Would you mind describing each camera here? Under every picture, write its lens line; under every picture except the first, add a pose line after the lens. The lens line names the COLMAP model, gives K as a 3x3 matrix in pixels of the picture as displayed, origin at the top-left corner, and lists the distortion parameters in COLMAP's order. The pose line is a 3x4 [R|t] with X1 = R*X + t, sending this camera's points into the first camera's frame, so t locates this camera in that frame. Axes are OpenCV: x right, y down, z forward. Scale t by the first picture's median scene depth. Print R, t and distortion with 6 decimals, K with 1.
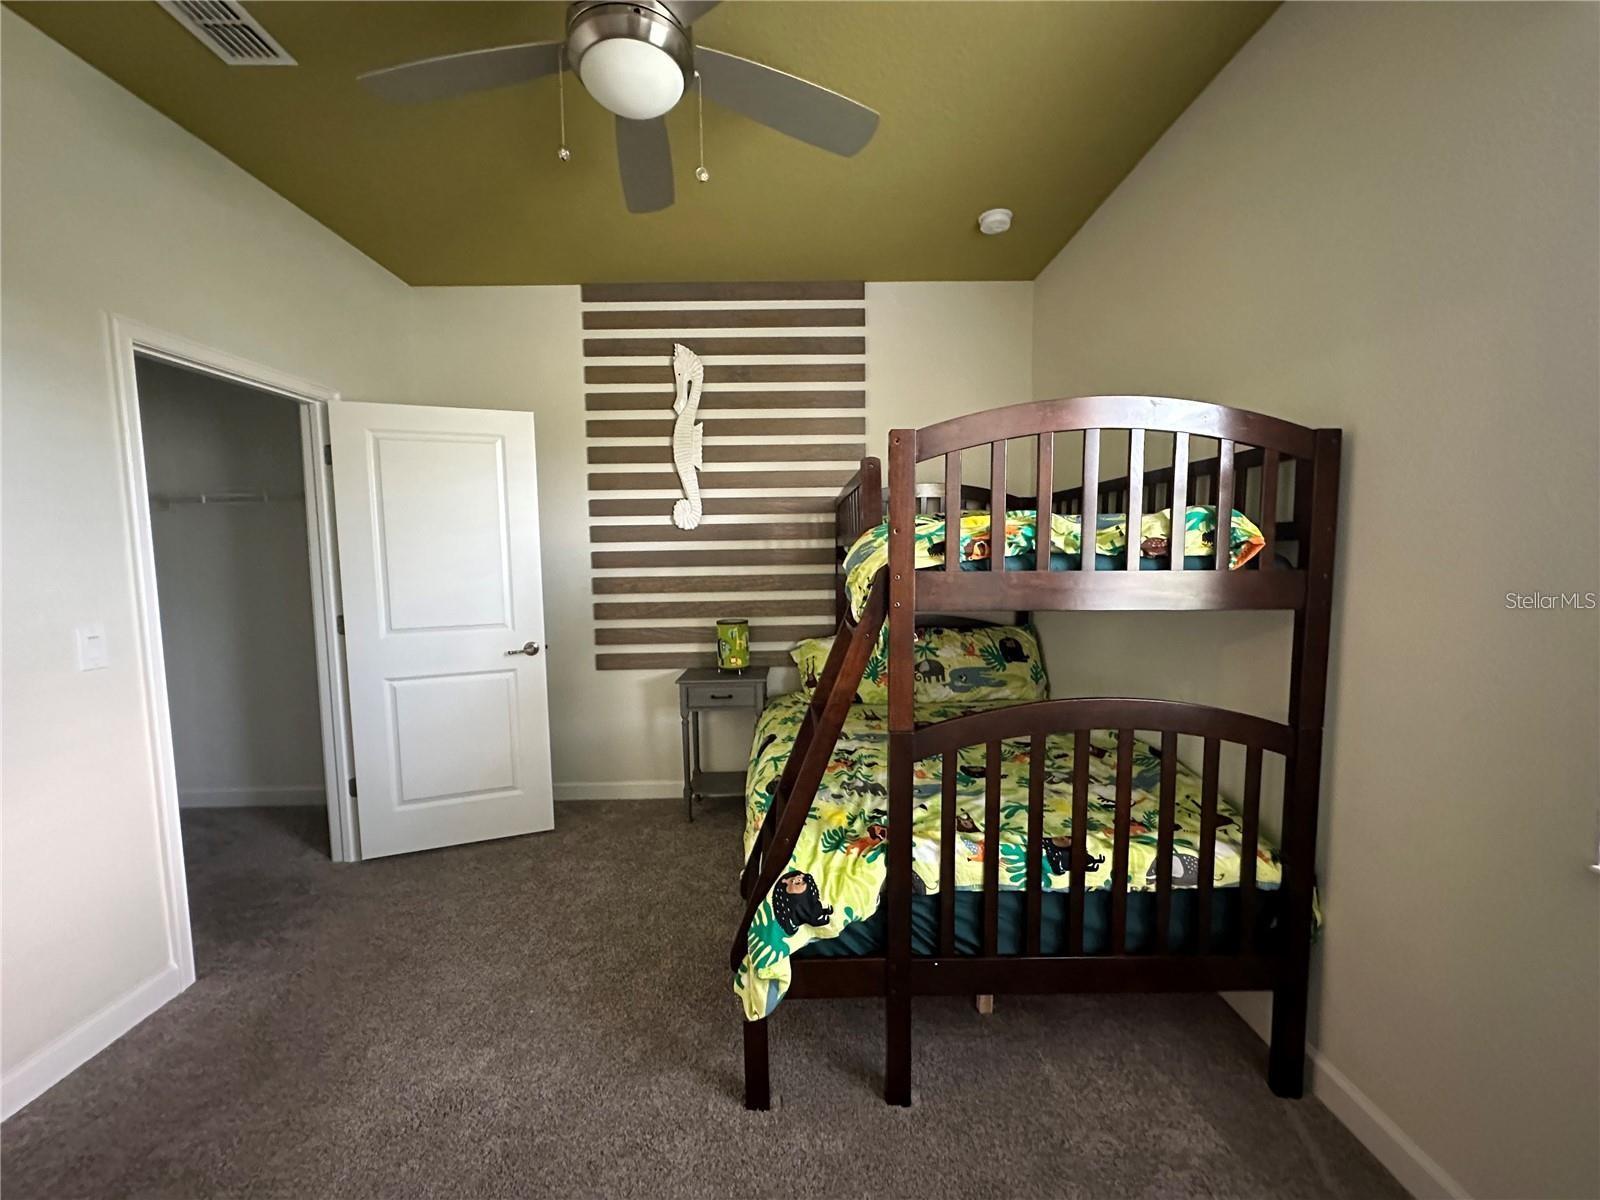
lens RADIAL K [[639.1, 0, 797.7], [0, 639.1, 598.0], [0, 0, 1]] dist [-0.000953, 0.000808]
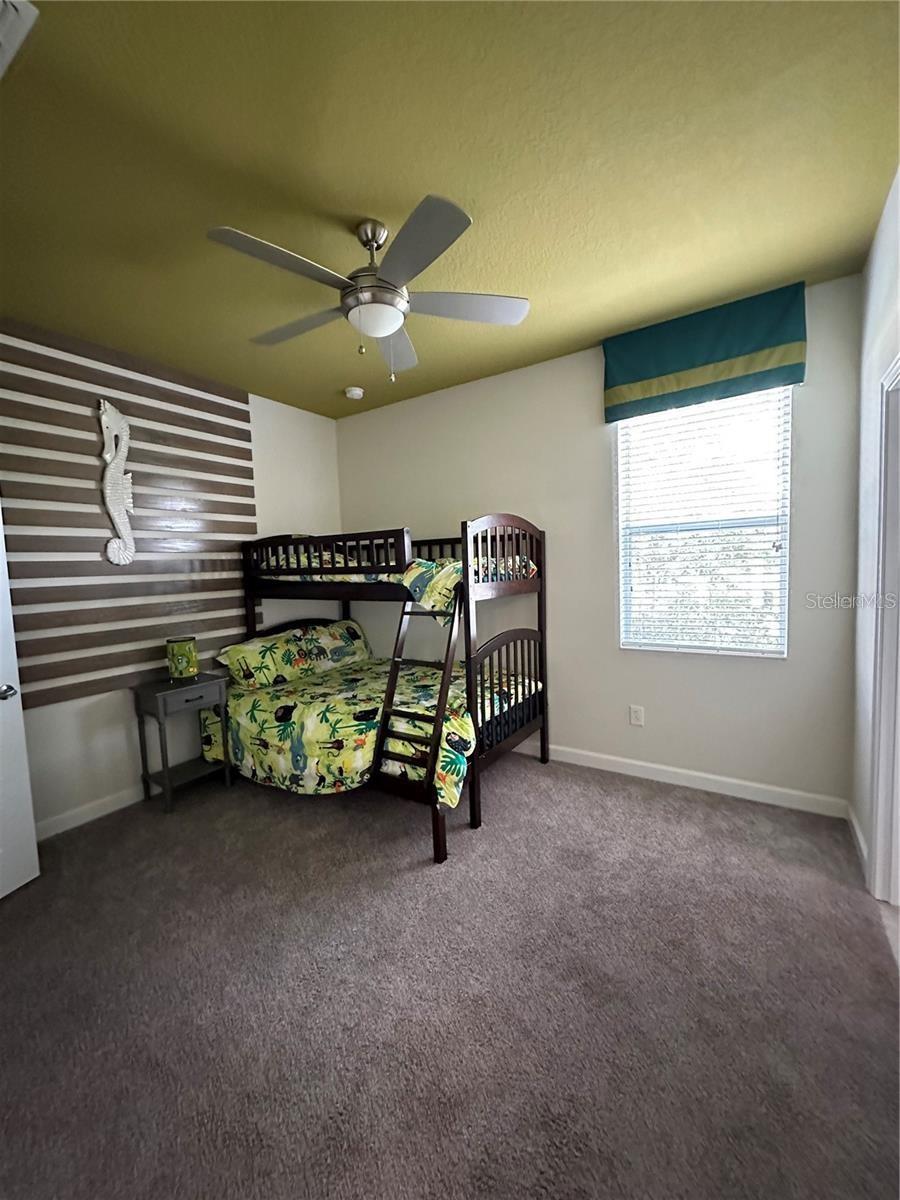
lens RADIAL K [[479.4, 0, 450.3], [0, 479.4, 594.9], [0, 0, 1]] dist [-0.000953, 0.000808]
pose [[0.562631, -0.058118, 0.824663, -0.559468], [0.089032, 0.995984, 0.009450, -0.010900], [-0.821900, 0.068104, 0.565546, 0.046173]]
